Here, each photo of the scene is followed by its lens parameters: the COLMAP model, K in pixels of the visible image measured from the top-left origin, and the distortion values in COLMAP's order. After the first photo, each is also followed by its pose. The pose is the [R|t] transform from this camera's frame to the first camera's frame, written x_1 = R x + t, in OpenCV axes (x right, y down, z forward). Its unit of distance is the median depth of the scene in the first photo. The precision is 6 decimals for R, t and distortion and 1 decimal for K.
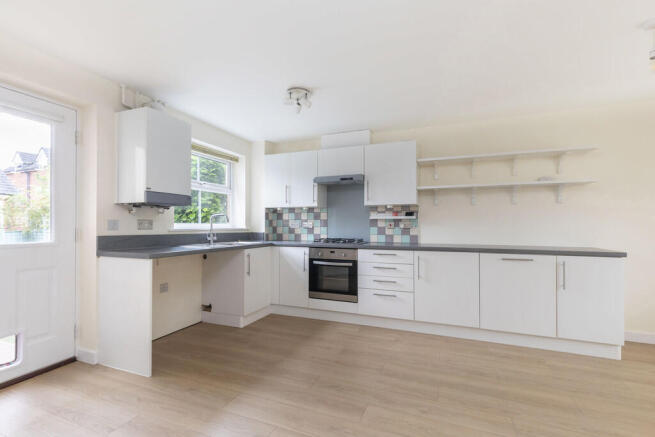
lens RADIAL K [[295.3, 0, 327.5], [0, 295.3, 218.5], [0, 0, 1]] dist [-0.000325, -0.000319]
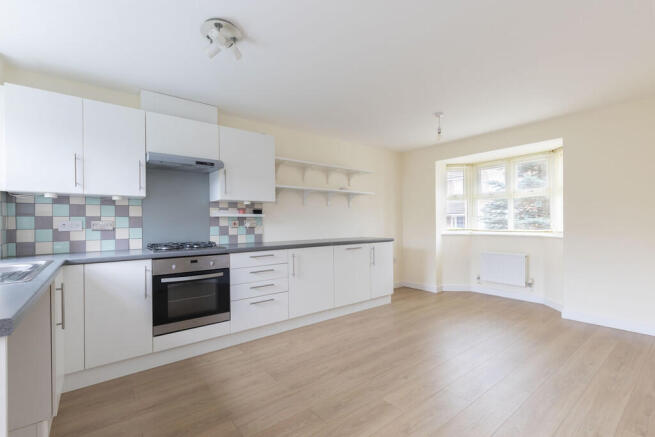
lens RADIAL K [[295.3, 0, 327.5], [0, 295.3, 218.5], [0, 0, 1]] dist [-0.000325, -0.000319]
pose [[0.486975, 0.007197, 0.873386, -0.459562], [-0.006528, 0.999968, -0.004601, 0.009579], [-0.873392, -0.003461, 0.487006, 0.363319]]
